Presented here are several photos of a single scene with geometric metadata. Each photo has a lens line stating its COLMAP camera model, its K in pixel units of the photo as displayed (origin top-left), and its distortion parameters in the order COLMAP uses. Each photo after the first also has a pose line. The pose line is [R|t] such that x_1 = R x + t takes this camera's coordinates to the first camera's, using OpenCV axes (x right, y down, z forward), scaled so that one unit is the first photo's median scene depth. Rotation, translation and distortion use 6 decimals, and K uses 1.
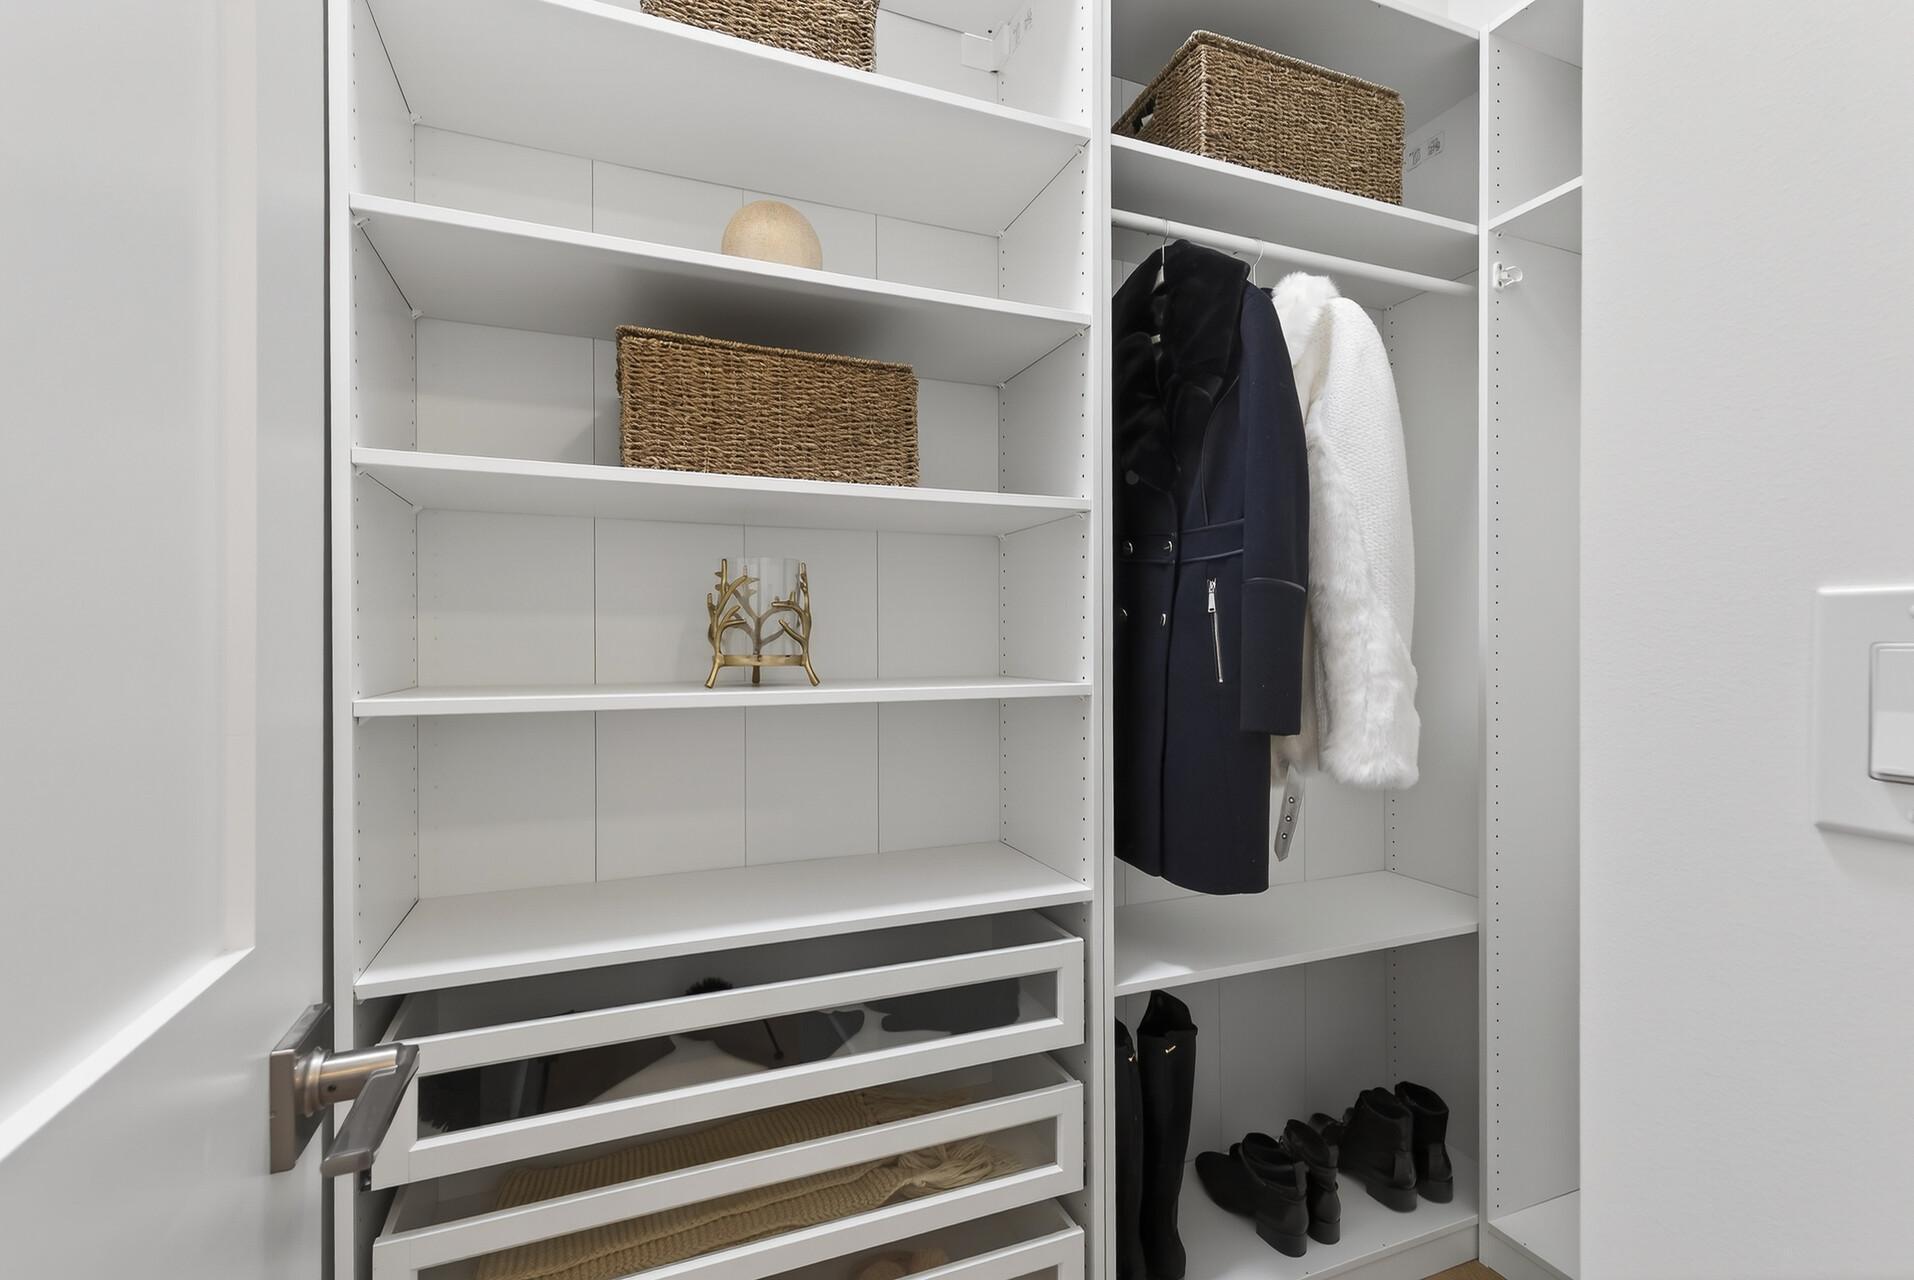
lens RADIAL K [[866.5, 0, 956.6], [0, 866.5, 646.1], [0, 0, 1]] dist [0.003581, 0.000268]
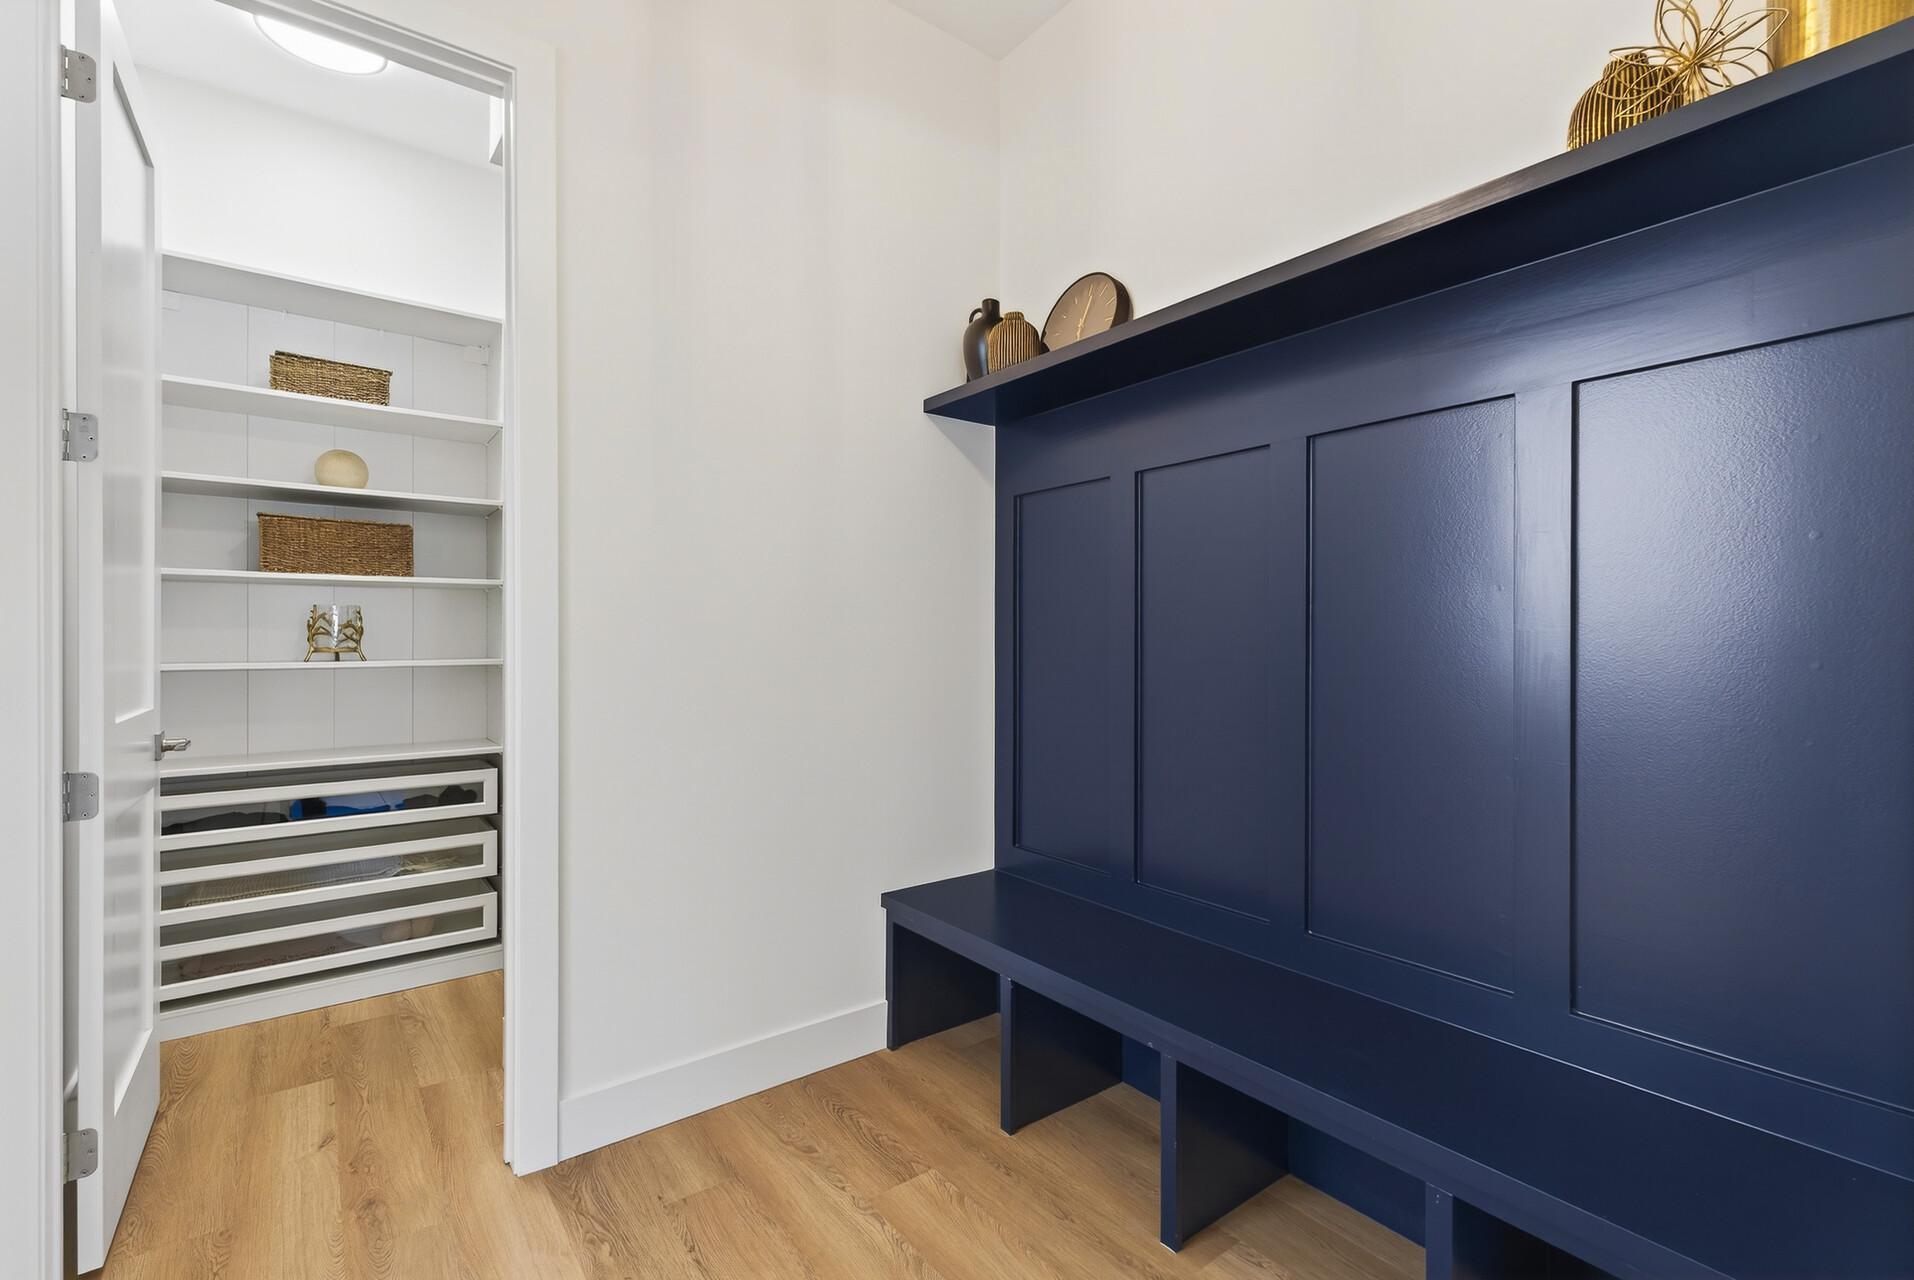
lens RADIAL K [[866.5, 0, 965.4], [0, 866.5, 641.3], [0, 0, 1]] dist [0.003581, 0.000268]
pose [[0.961234, 0.009729, 0.275564, 0.731471], [-0.011897, 0.999910, 0.006200, -0.038381], [-0.275479, -0.009238, 0.961263, -1.630353]]
